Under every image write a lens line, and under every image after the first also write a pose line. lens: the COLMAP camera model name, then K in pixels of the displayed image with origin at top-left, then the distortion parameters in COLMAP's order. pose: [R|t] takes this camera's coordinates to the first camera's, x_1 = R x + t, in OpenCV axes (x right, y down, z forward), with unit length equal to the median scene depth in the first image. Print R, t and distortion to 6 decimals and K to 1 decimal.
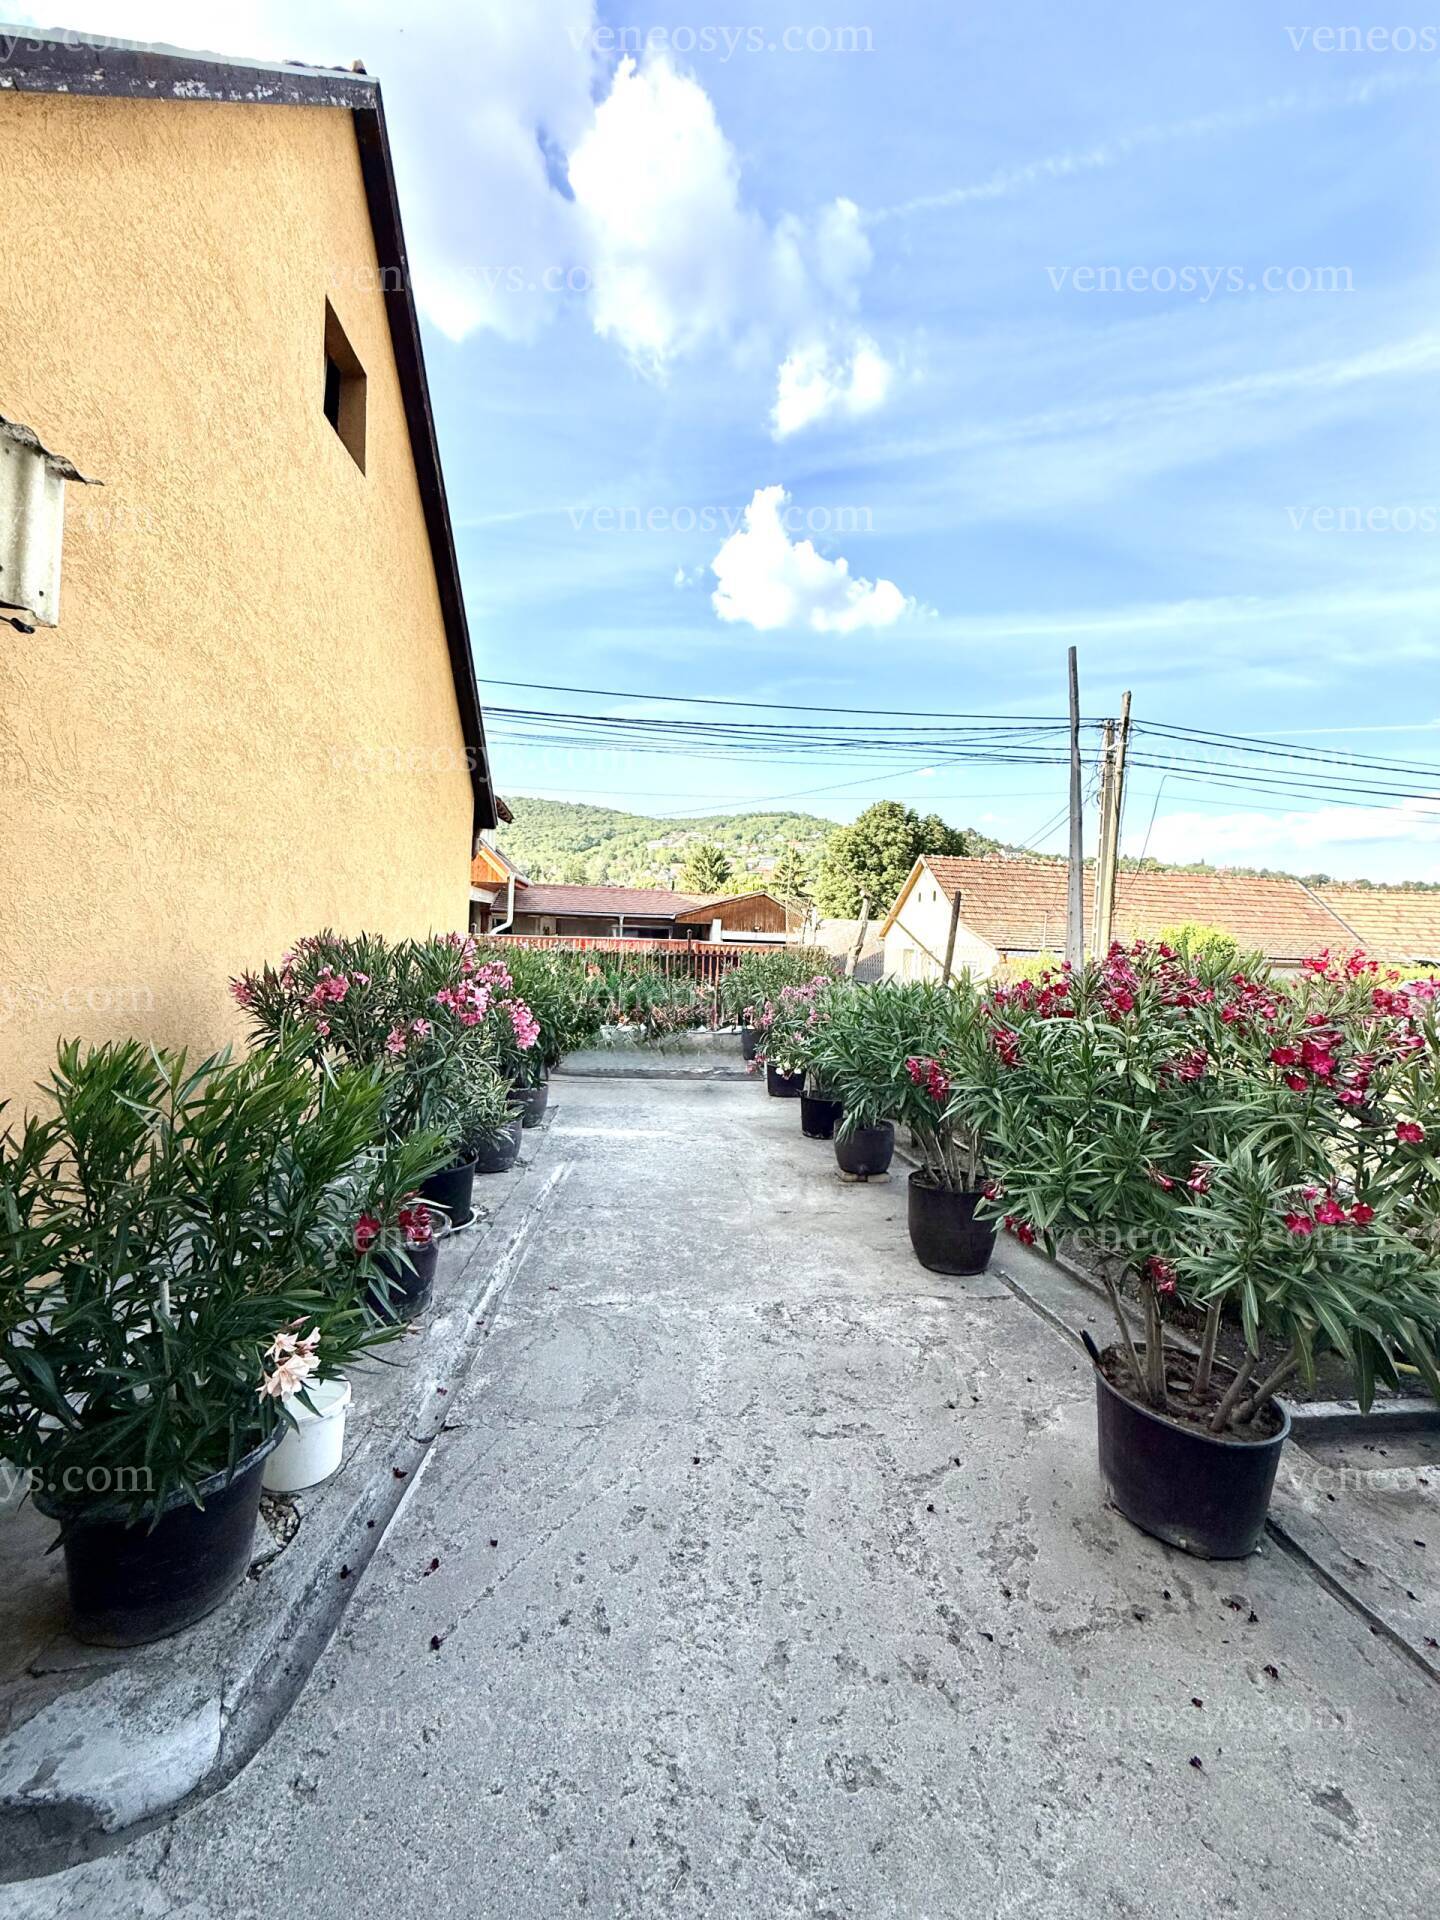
lens RADIAL K [[759.2, 0, 720.0], [0, 759.2, 960.0], [0, 0, 1]] dist [-0.001151, -0.000155]
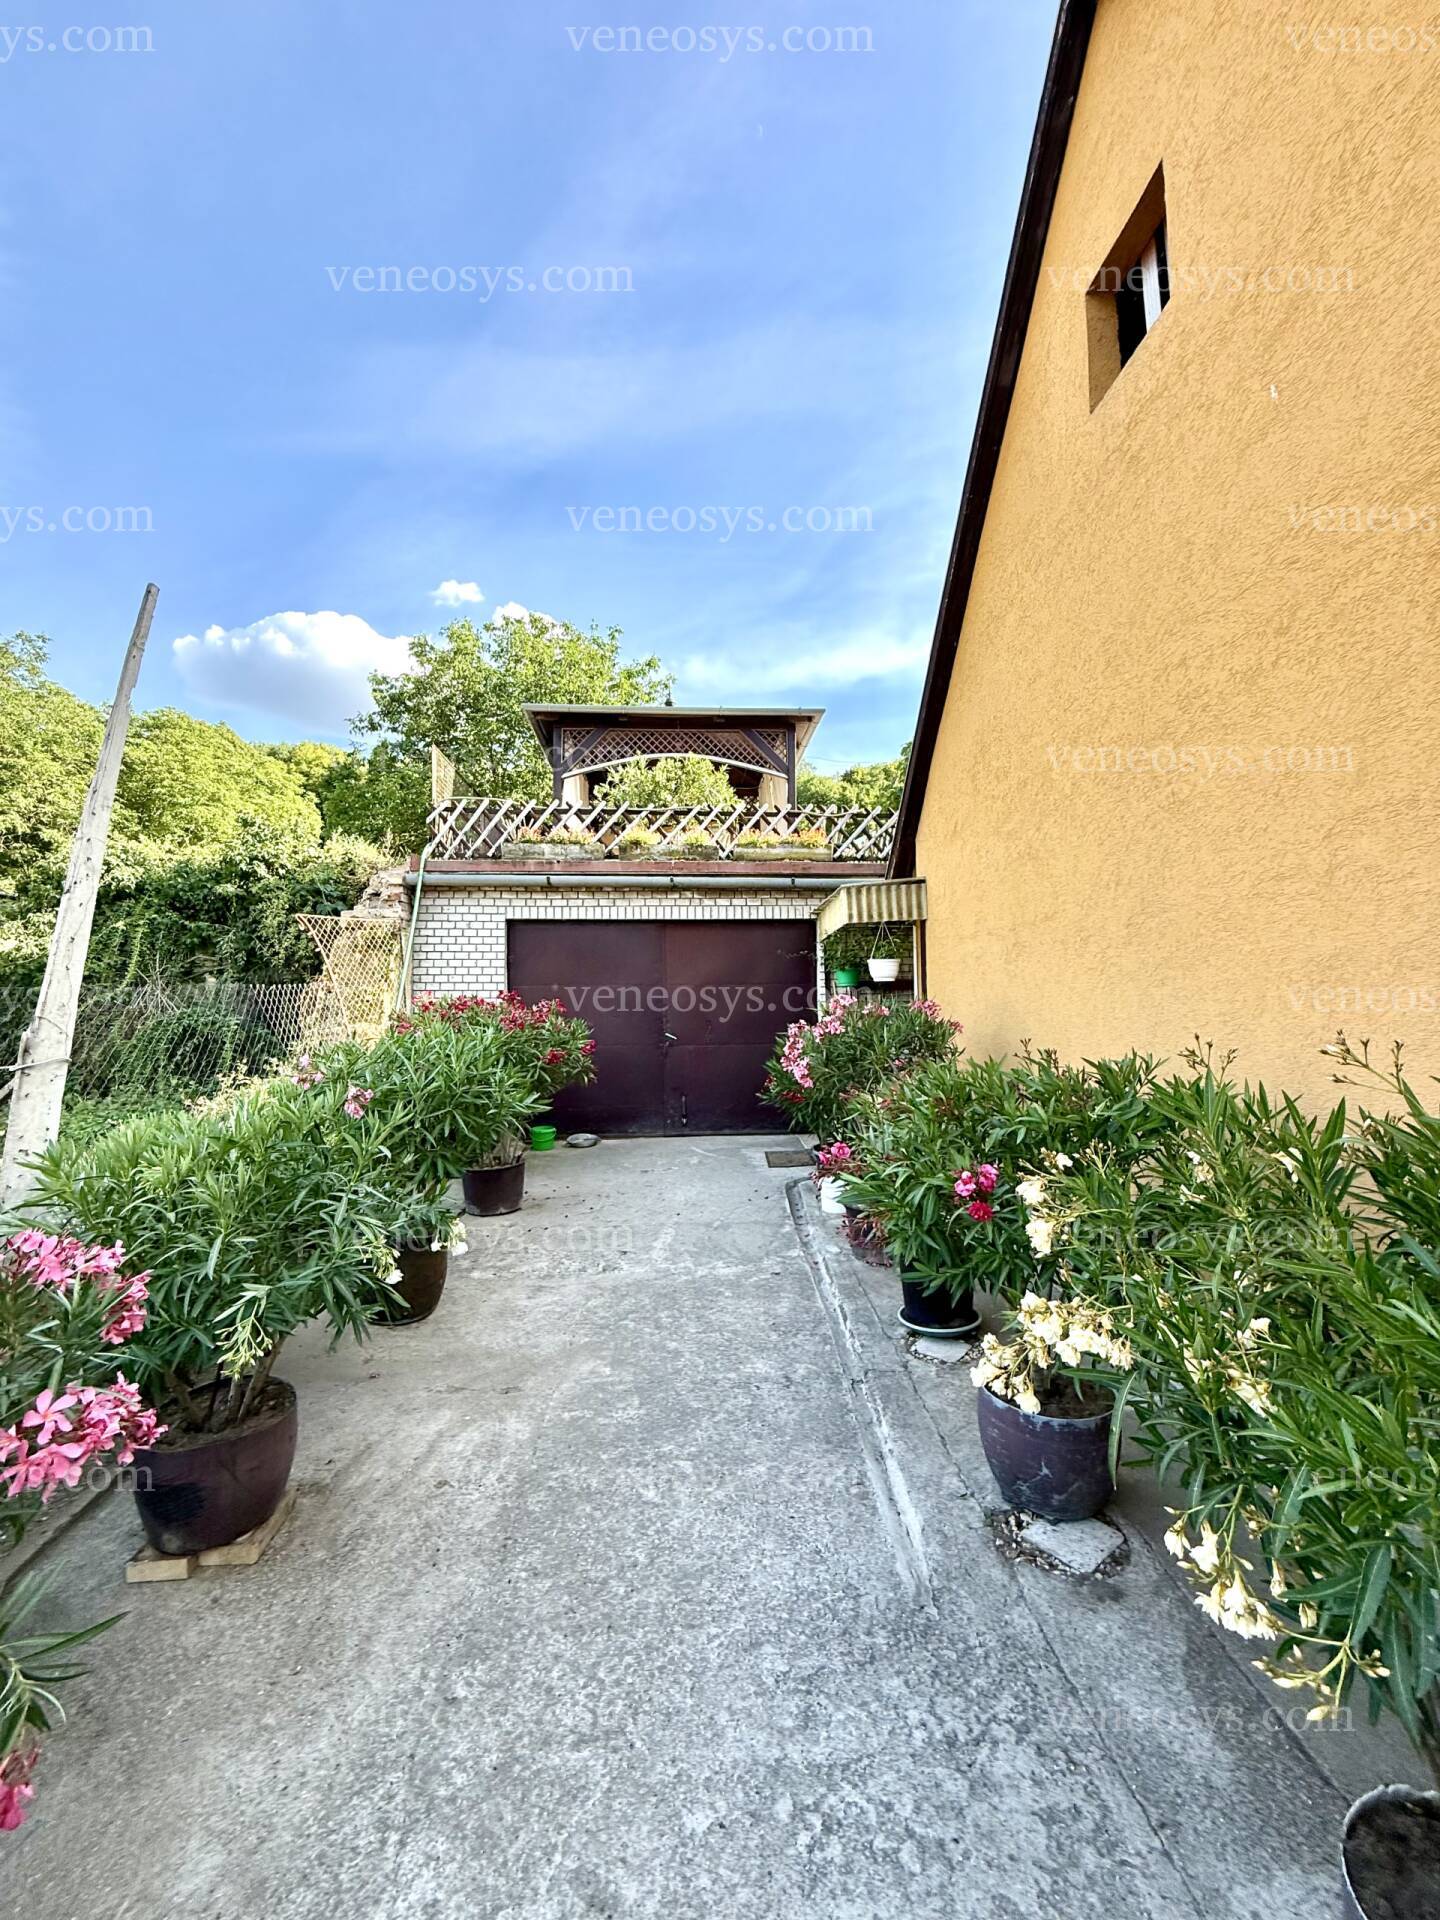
lens RADIAL K [[759.2, 0, 720.0], [0, 759.2, 960.0], [0, 0, 1]] dist [-0.001151, -0.000155]
pose [[-0.998142, -0.027807, 0.054220, -0.021373], [-0.028681, 0.999470, -0.015412, -0.008196], [-0.053763, -0.016939, -0.998410, 0.271239]]
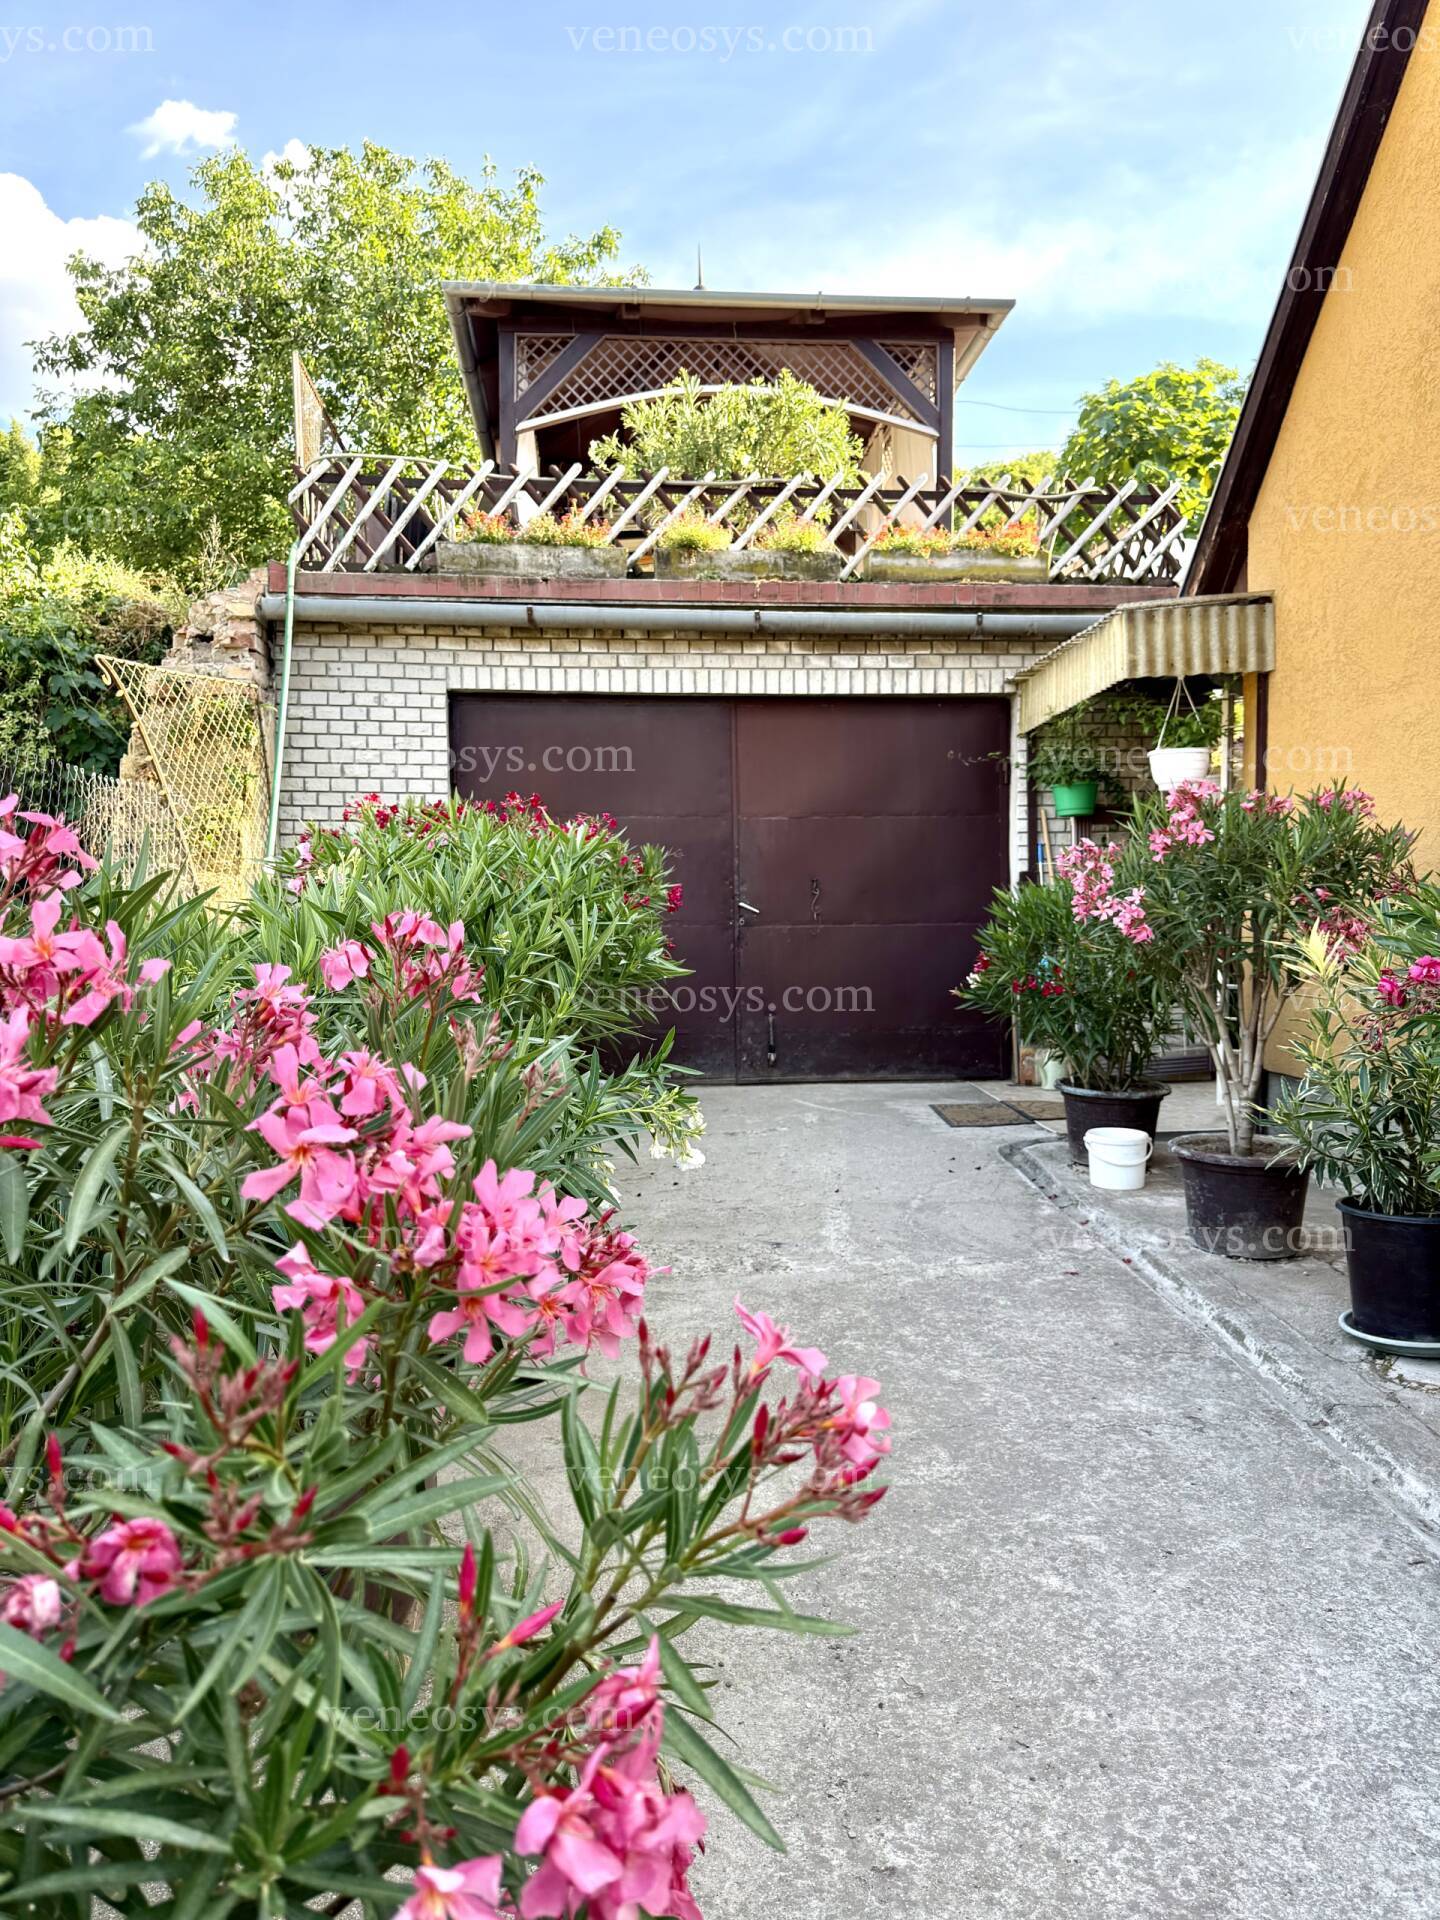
lens RADIAL K [[1338.5, 0, 719.7], [0, 1338.5, 976.4], [0, 0, 1]] dist [0.110261, -0.156899]
pose [[-0.998903, -0.034518, 0.031657, 0.009715], [-0.031479, 0.995268, 0.091927, 0.005912], [-0.034680, 0.090830, -0.995262, 0.267626]]
